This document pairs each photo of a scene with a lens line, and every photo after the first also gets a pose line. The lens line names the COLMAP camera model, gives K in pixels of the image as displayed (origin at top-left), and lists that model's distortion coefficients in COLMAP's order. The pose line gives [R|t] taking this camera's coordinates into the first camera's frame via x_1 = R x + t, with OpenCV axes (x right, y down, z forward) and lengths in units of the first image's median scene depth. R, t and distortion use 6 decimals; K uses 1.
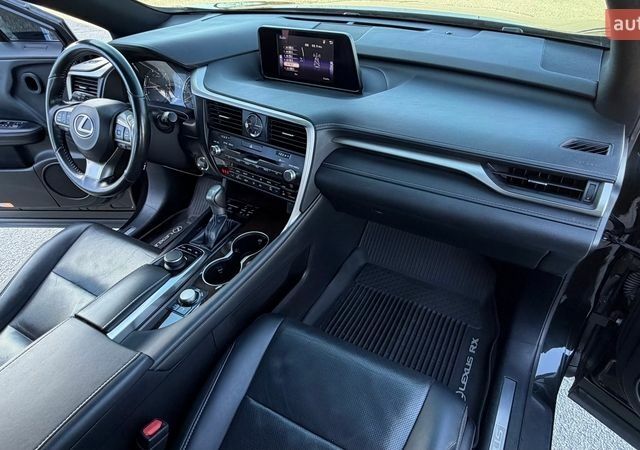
lens RADIAL K [[388.6, 0, 320.0], [0, 388.6, 225.0], [0, 0, 1]] dist [0.004686, 0.001731]
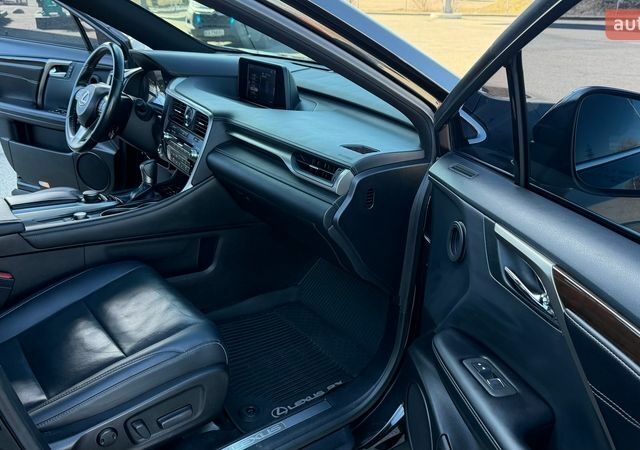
lens RADIAL K [[554.8, 0, 320.0], [0, 554.8, 225.0], [0, 0, 1]] dist [0.039959, -0.010985]
pose [[0.914744, 0.226129, -0.334828, 0.865513], [-0.312751, 0.920951, -0.232458, 0.336922], [0.255794, 0.317357, 0.913156, -0.408042]]
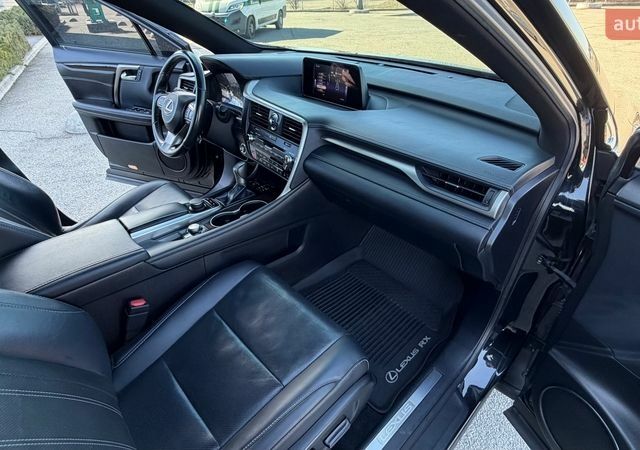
lens RADIAL K [[329.7, 0, 320.0], [0, 329.7, 225.0], [0, 0, 1]] dist [0.003705, 0.001041]
pose [[0.953042, 0.208668, -0.219472, 0.297077], [-0.224081, 0.973409, -0.047568, 0.109815], [0.203710, 0.094514, 0.974458, -0.052390]]
